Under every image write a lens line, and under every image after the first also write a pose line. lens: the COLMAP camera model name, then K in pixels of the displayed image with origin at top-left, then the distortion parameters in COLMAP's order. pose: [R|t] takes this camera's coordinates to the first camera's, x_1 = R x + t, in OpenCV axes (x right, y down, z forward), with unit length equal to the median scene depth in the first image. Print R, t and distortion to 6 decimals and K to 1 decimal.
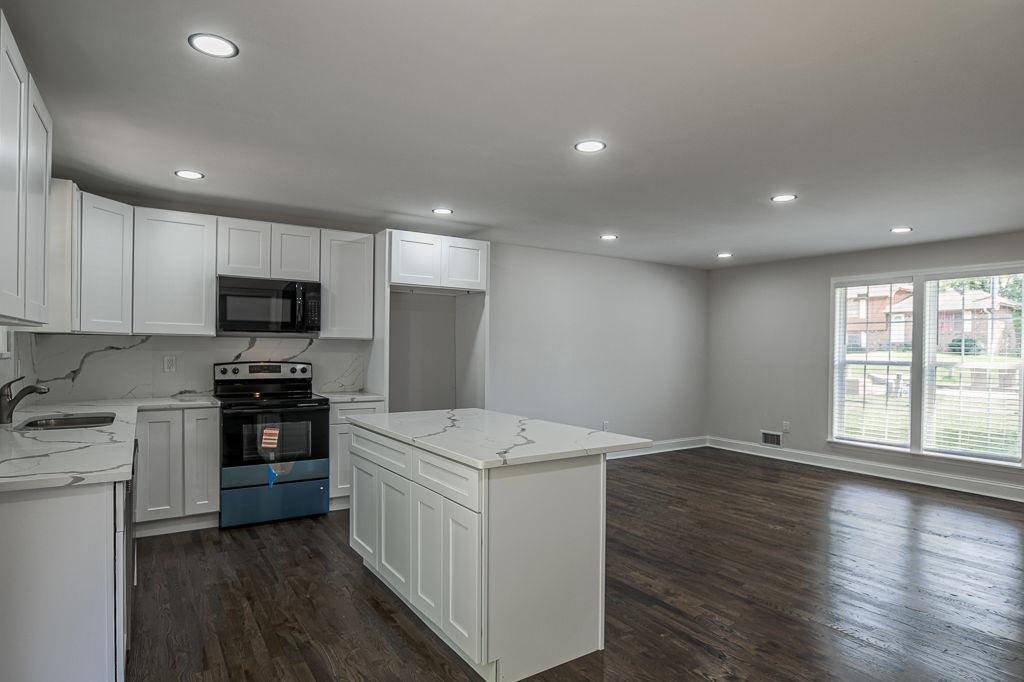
lens RADIAL K [[571.5, 0, 508.1], [0, 571.5, 355.4], [0, 0, 1]] dist [-0.012779, -0.000265]
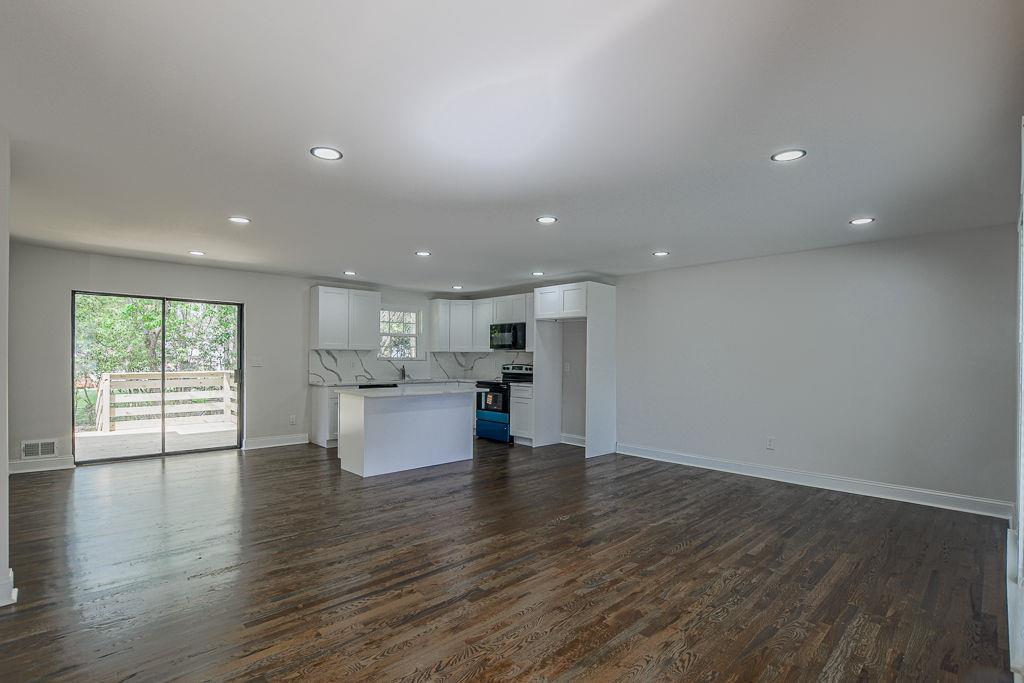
lens RADIAL K [[489.8, 0, 499.0], [0, 489.8, 357.5], [0, 0, 1]] dist [-0.022482, 0.000152]
pose [[0.168011, -0.008538, -0.985748, 1.238190], [-0.015846, 0.999810, -0.011360, 0.008603], [0.985658, 0.017529, 0.167844, 0.647817]]
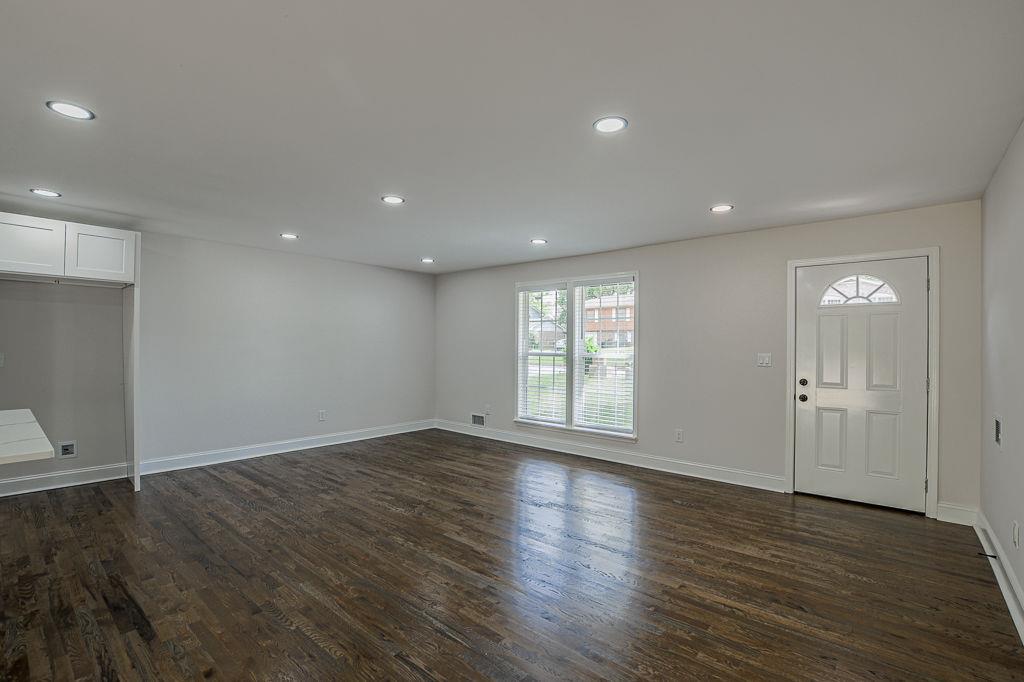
lens RADIAL K [[460.5, 0, 509.0], [0, 460.5, 347.6], [0, 0, 1]] dist [-0.023696, 0.001796]
pose [[0.962225, -0.004258, 0.272224, 0.397443], [0.005704, 0.999974, -0.004523, 0.003181], [-0.272197, 0.005905, 0.962223, 0.105221]]
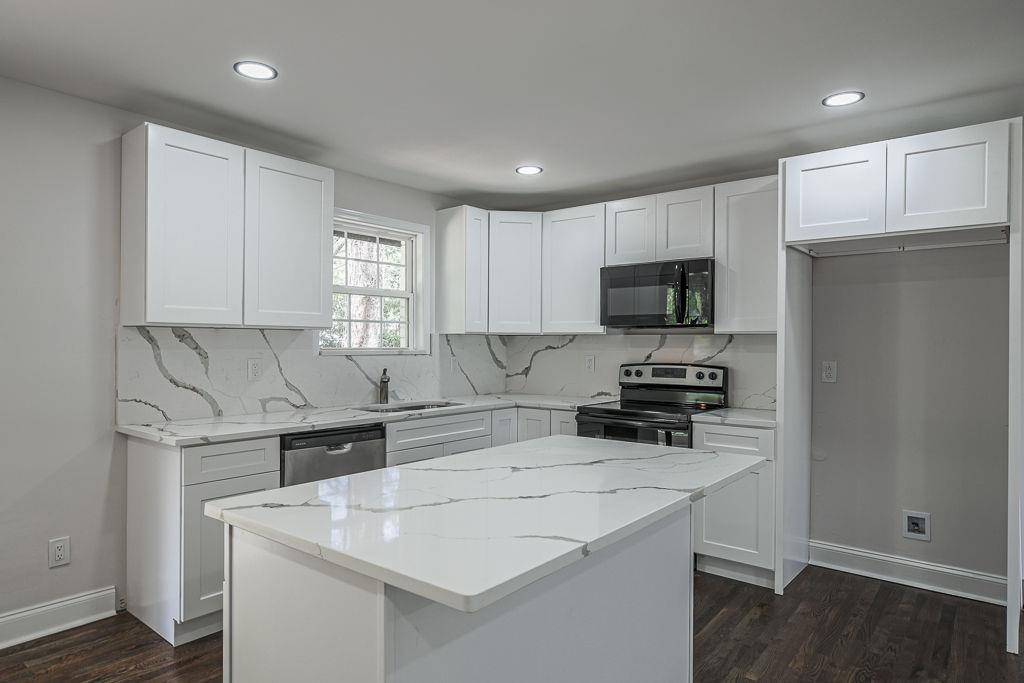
lens RADIAL K [[629.0, 0, 508.4], [0, 629.0, 348.1], [0, 0, 1]] dist [0.003753, 0.002101]
pose [[0.310345, -0.002327, -0.950621, 0.361280], [-0.013233, 0.999890, -0.006768, -0.002218], [0.950532, 0.014680, 0.310280, 0.496909]]
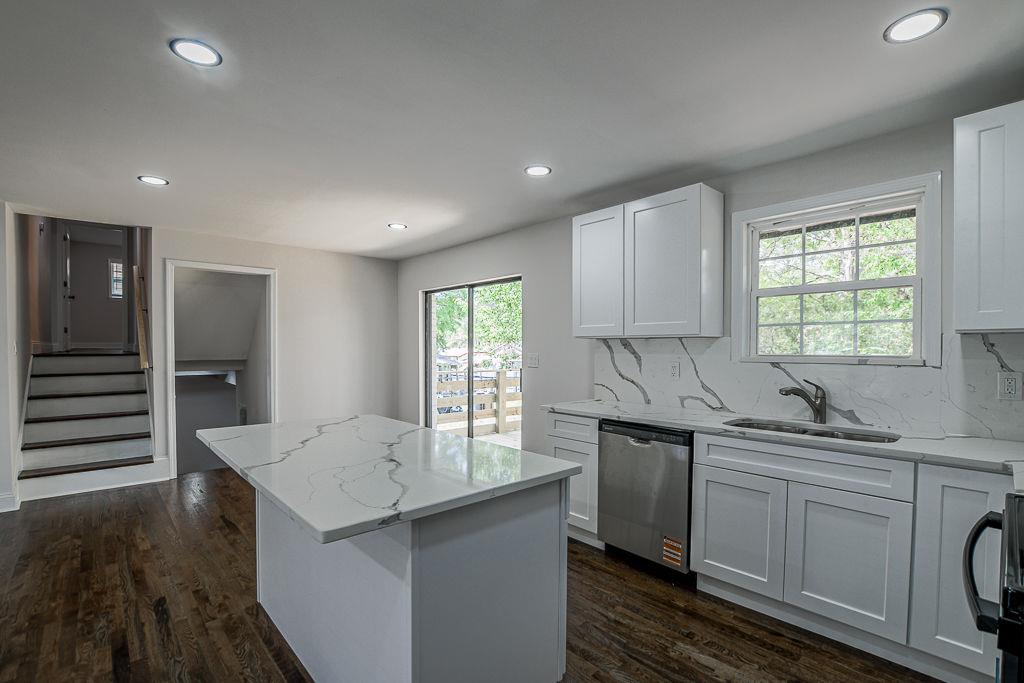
lens RADIAL K [[460.5, 0, 498.1], [0, 460.5, 355.9], [0, 0, 1]] dist [-0.023696, 0.001796]
pose [[-0.987606, -0.014167, -0.156313, -0.085747], [-0.018111, 0.999552, 0.023838, -0.011168], [0.155905, 0.026374, -0.987420, 1.064292]]
